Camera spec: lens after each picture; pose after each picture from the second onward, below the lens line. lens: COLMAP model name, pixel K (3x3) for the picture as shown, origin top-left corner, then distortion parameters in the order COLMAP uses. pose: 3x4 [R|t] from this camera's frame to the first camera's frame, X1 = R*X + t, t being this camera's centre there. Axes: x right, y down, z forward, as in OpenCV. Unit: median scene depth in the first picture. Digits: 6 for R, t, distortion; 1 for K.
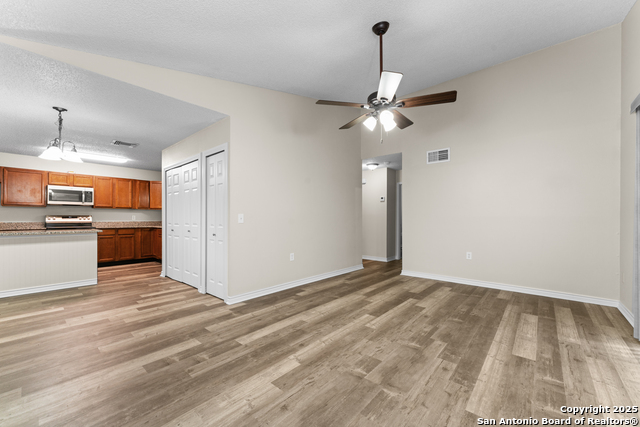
lens RADIAL K [[256.2, 0, 318.6], [0, 256.2, 218.1], [0, 0, 1]] dist [-0.007162, 0.000449]
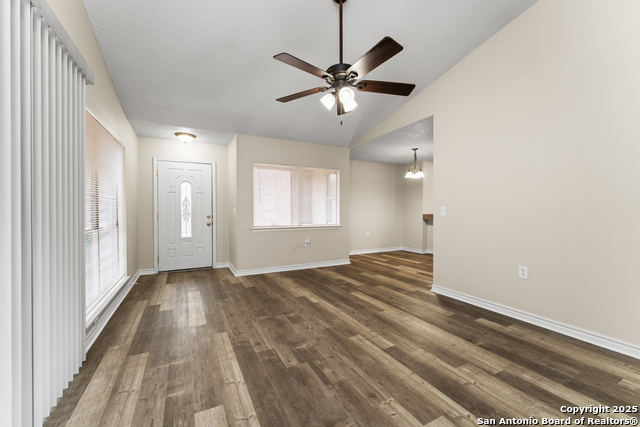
lens RADIAL K [[263.3, 0, 320.2], [0, 263.3, 208.7], [0, 0, 1]] dist [0.000560, 0.000089]
pose [[-0.364072, -0.005252, -0.931356, 1.006654], [0.001789, 0.999978, -0.006338, -0.002733], [0.931369, -0.003974, -0.364055, 1.136914]]
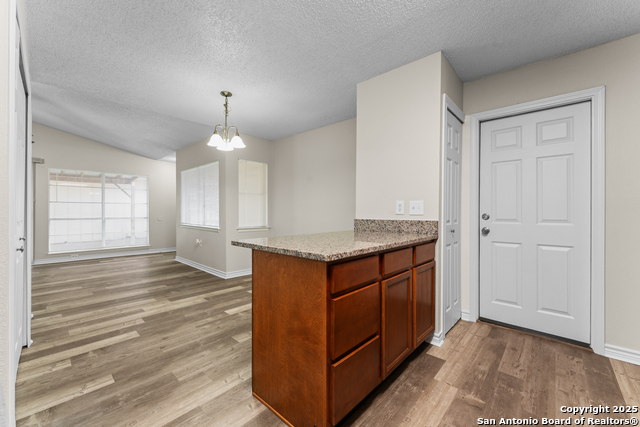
lens RADIAL K [[256.2, 0, 318.6], [0, 256.2, 218.1], [0, 0, 1]] dist [-0.007162, 0.000449]
pose [[-0.999756, -0.003818, 0.021757, -1.492391], [-0.003362, 0.999775, 0.020950, 0.010774], [-0.021832, 0.020872, -0.999544, 2.084747]]
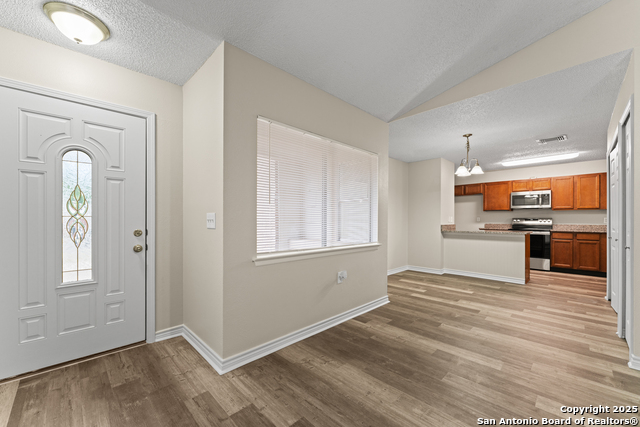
lens RADIAL K [[256.2, 0, 318.6], [0, 256.2, 218.1], [0, 0, 1]] dist [-0.007162, 0.000449]
pose [[-0.073629, -0.005482, -0.997271, 0.343357], [-0.003344, 0.999981, -0.005250, -0.002901], [0.997280, 0.002948, -0.073646, 0.375552]]
